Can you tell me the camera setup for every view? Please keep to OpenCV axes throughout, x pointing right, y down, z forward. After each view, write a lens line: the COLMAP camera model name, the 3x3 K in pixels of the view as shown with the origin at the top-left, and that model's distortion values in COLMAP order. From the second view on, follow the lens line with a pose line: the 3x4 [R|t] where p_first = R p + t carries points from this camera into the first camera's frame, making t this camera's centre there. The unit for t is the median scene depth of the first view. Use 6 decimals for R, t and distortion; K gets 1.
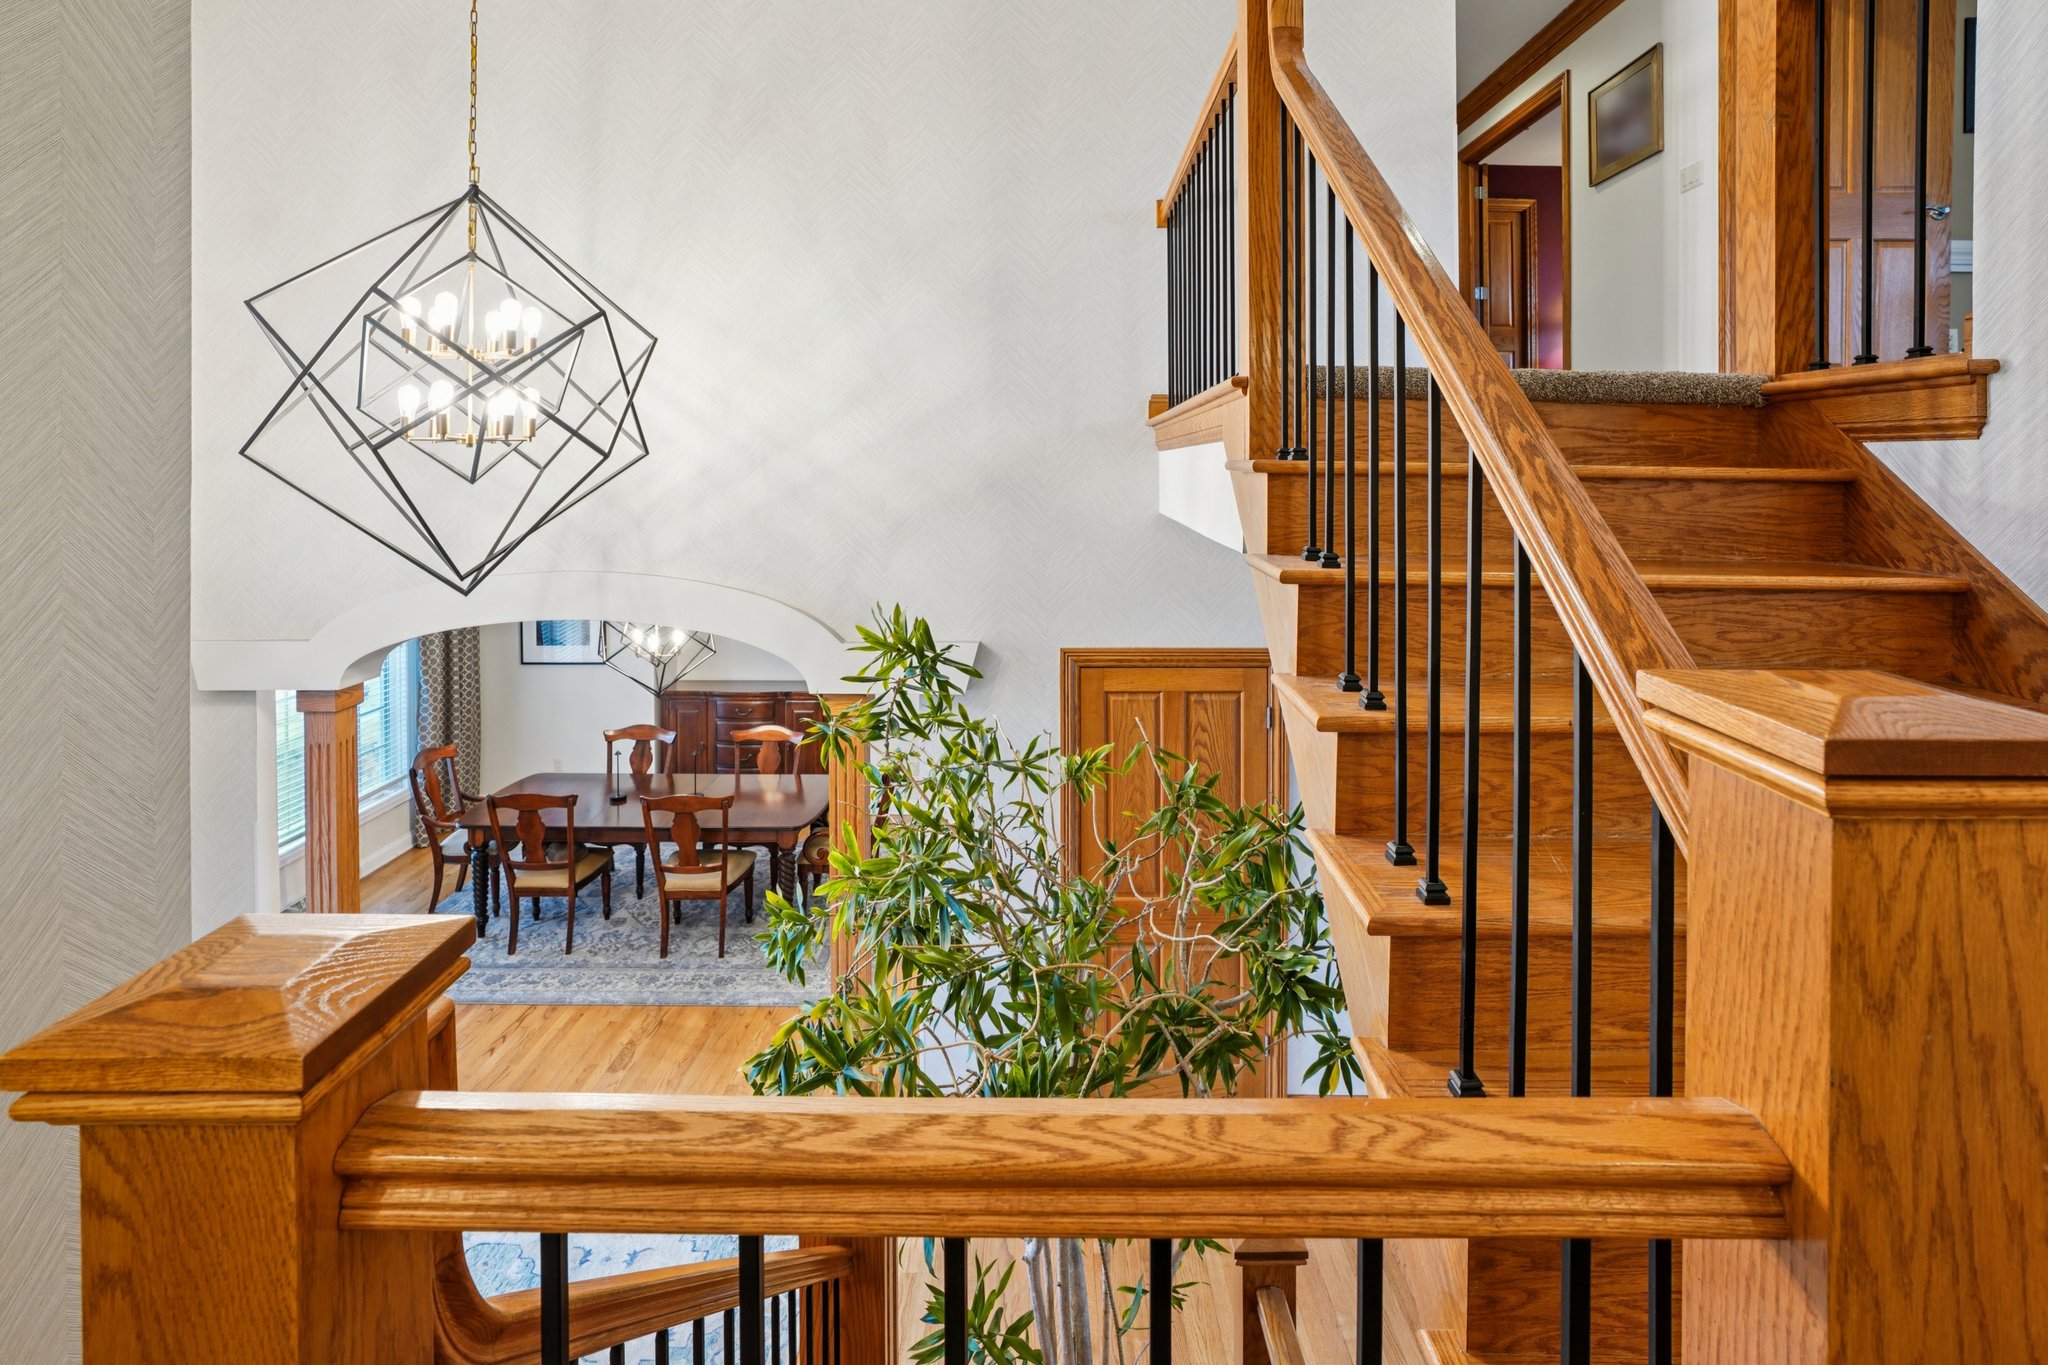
lens RADIAL K [[933.8, 0, 1024.0], [0, 933.8, 682.5], [0, 0, 1]] dist [-0.074947, 0.020957]
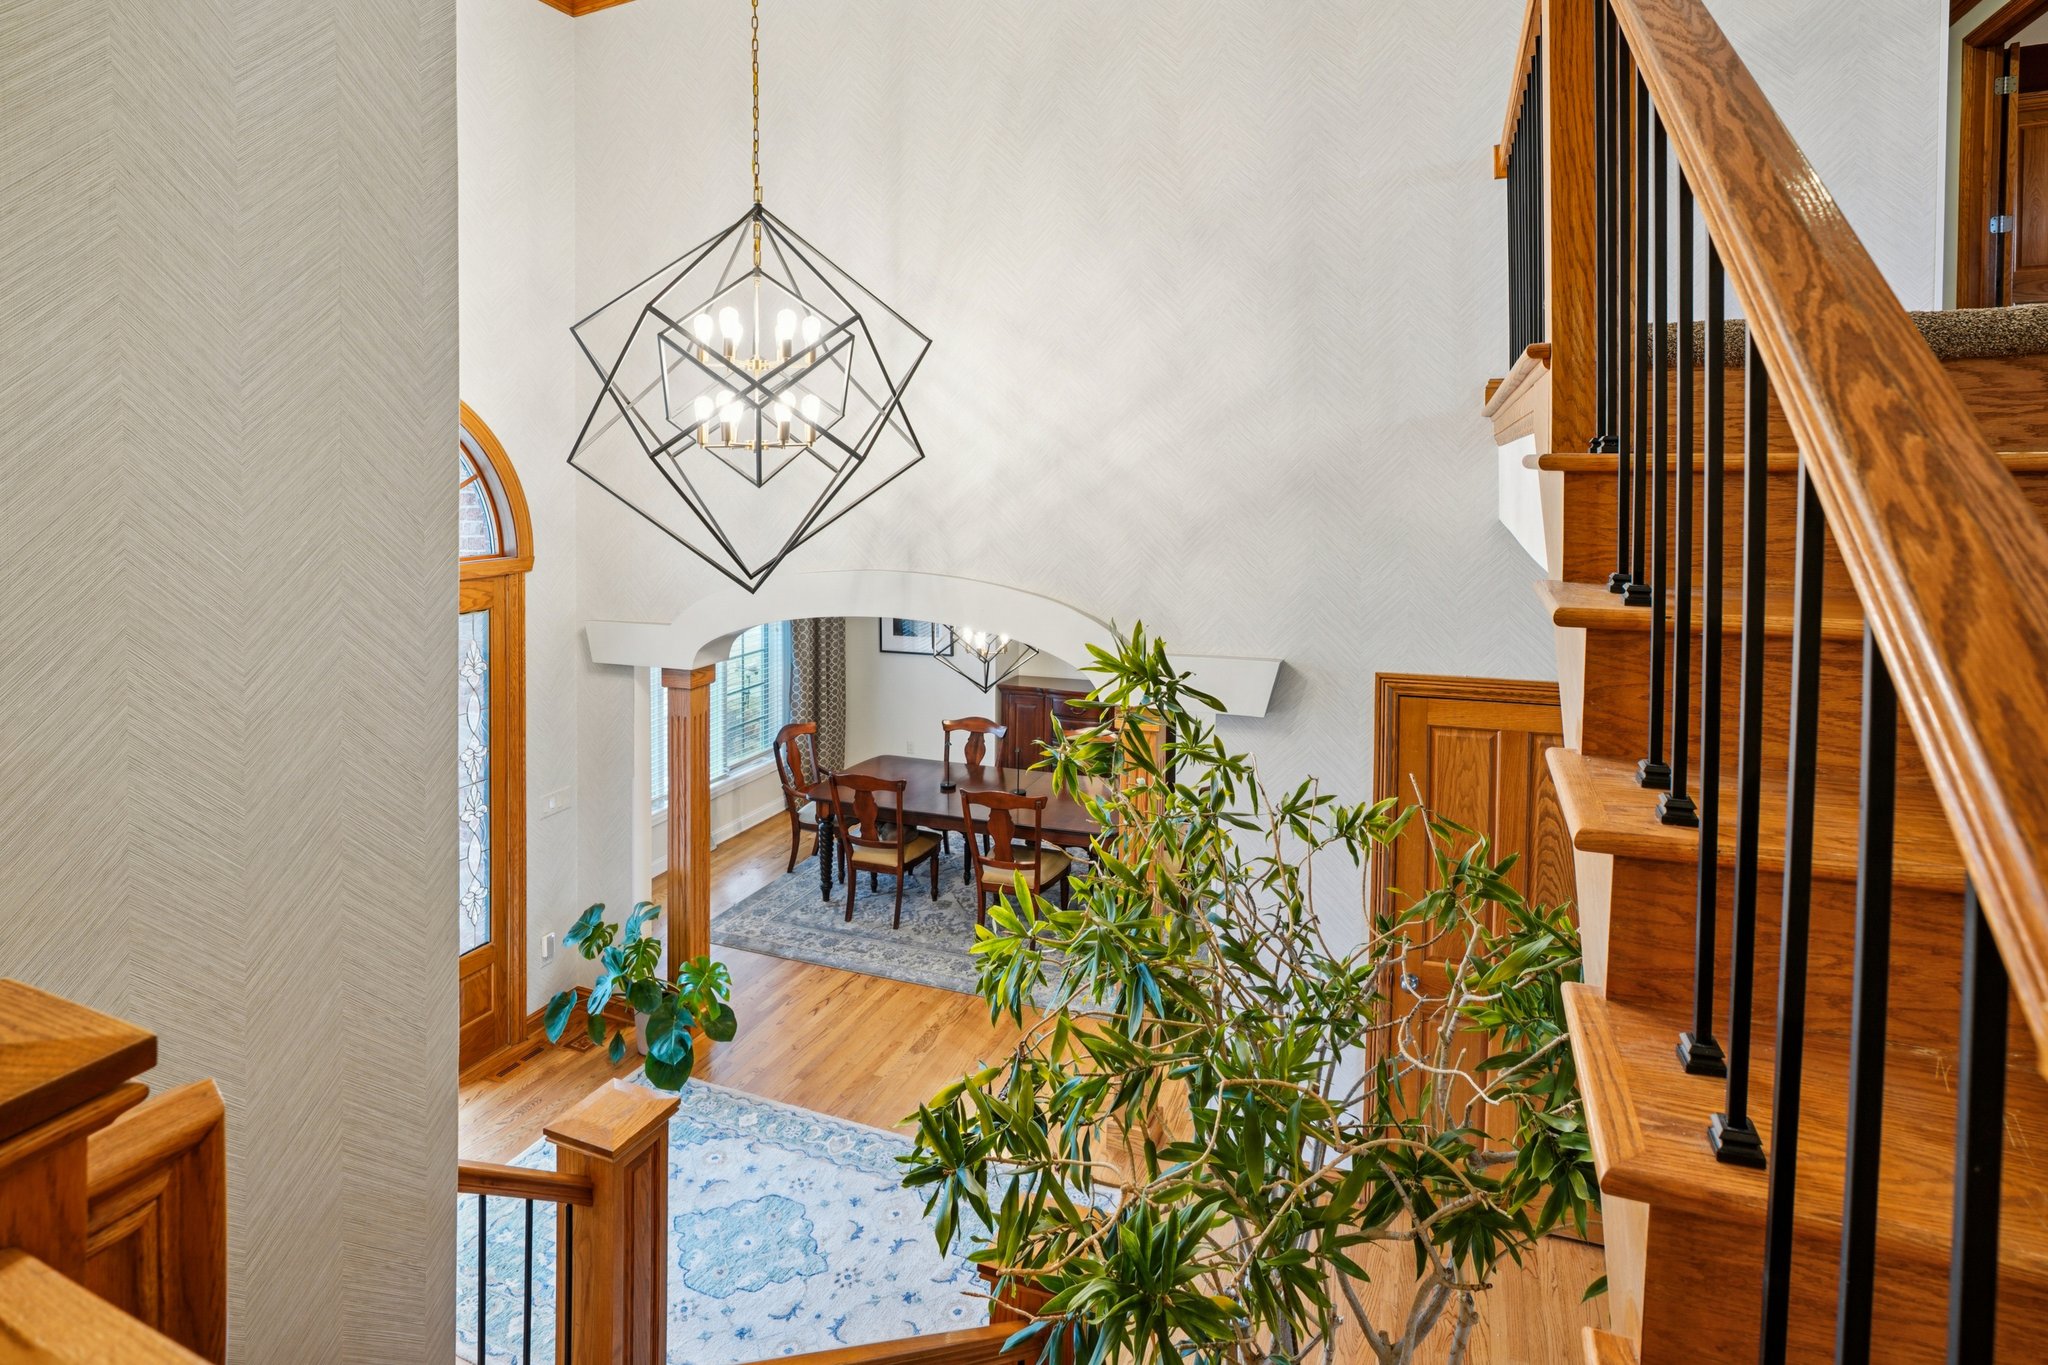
lens RADIAL K [[958.6, 0, 1022.1], [0, 958.6, 654.6], [0, 0, 1]] dist [-0.090276, 0.029372]
pose [[0.933609, 0.051556, -0.354565, 0.069098], [-0.063810, 0.997698, -0.022947, -0.019481], [0.352566, 0.044048, 0.934750, 0.086930]]
